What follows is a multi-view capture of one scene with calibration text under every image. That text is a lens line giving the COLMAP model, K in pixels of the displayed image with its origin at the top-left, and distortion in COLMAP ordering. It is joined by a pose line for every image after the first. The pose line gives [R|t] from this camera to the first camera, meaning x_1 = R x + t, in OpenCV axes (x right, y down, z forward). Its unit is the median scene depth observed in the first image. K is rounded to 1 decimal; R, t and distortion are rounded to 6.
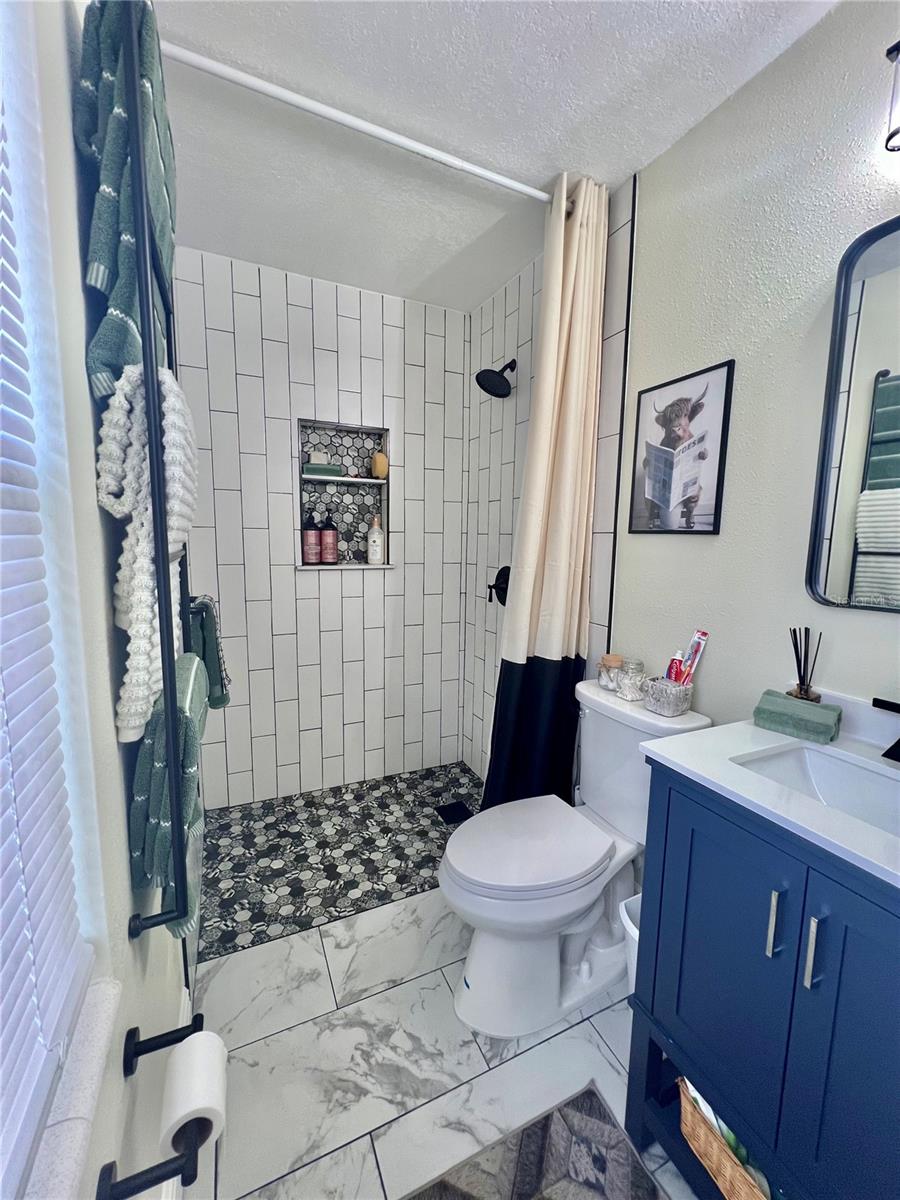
lens RADIAL K [[478.3, 0, 449.1], [0, 478.3, 599.0], [0, 0, 1]] dist [-0.001008, 0.000759]
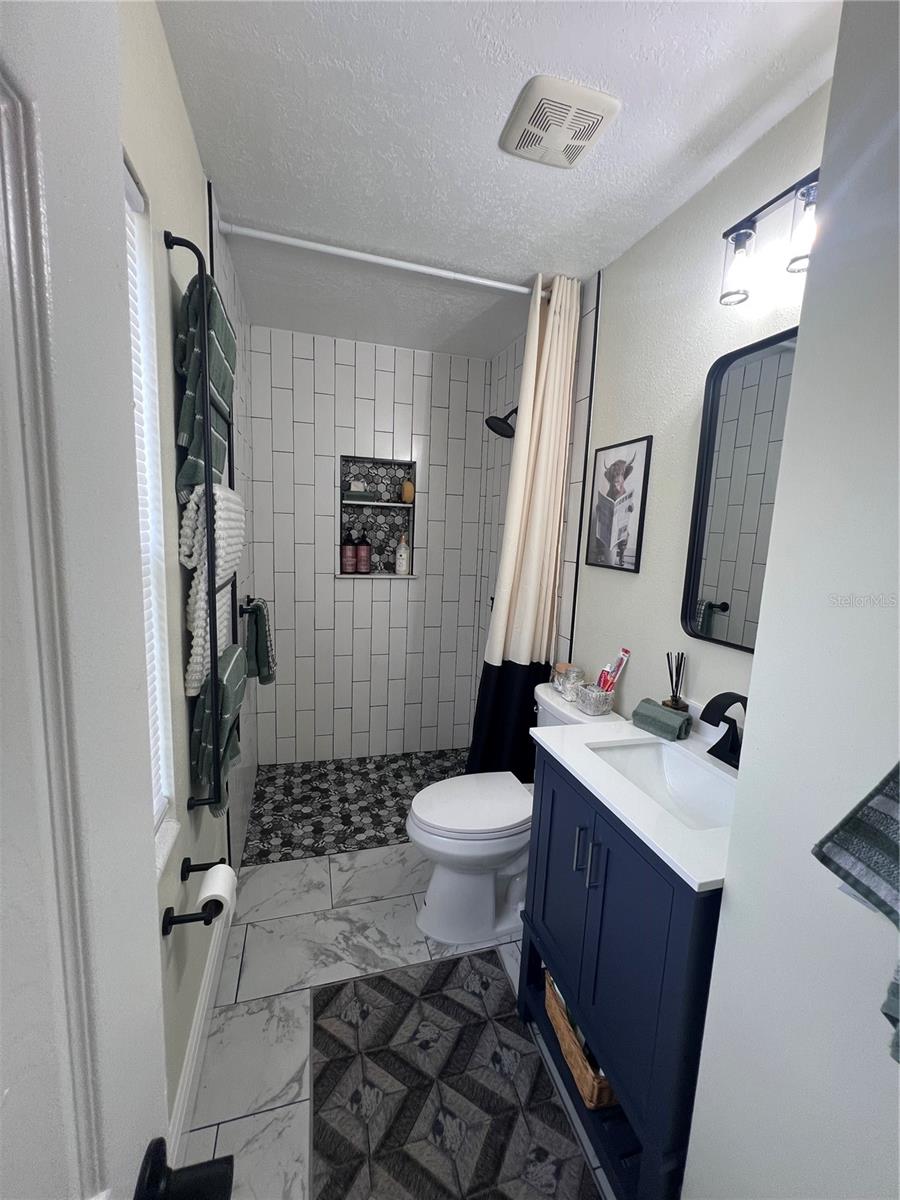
lens RADIAL K [[478.3, 0, 448.5], [0, 478.3, 599.5], [0, 0, 1]] dist [-0.001008, 0.000759]
pose [[0.988661, 0.045609, -0.143073, 0.237943], [-0.044040, 0.998930, 0.014114, -0.057624], [0.143564, -0.007653, 0.989611, -0.285123]]
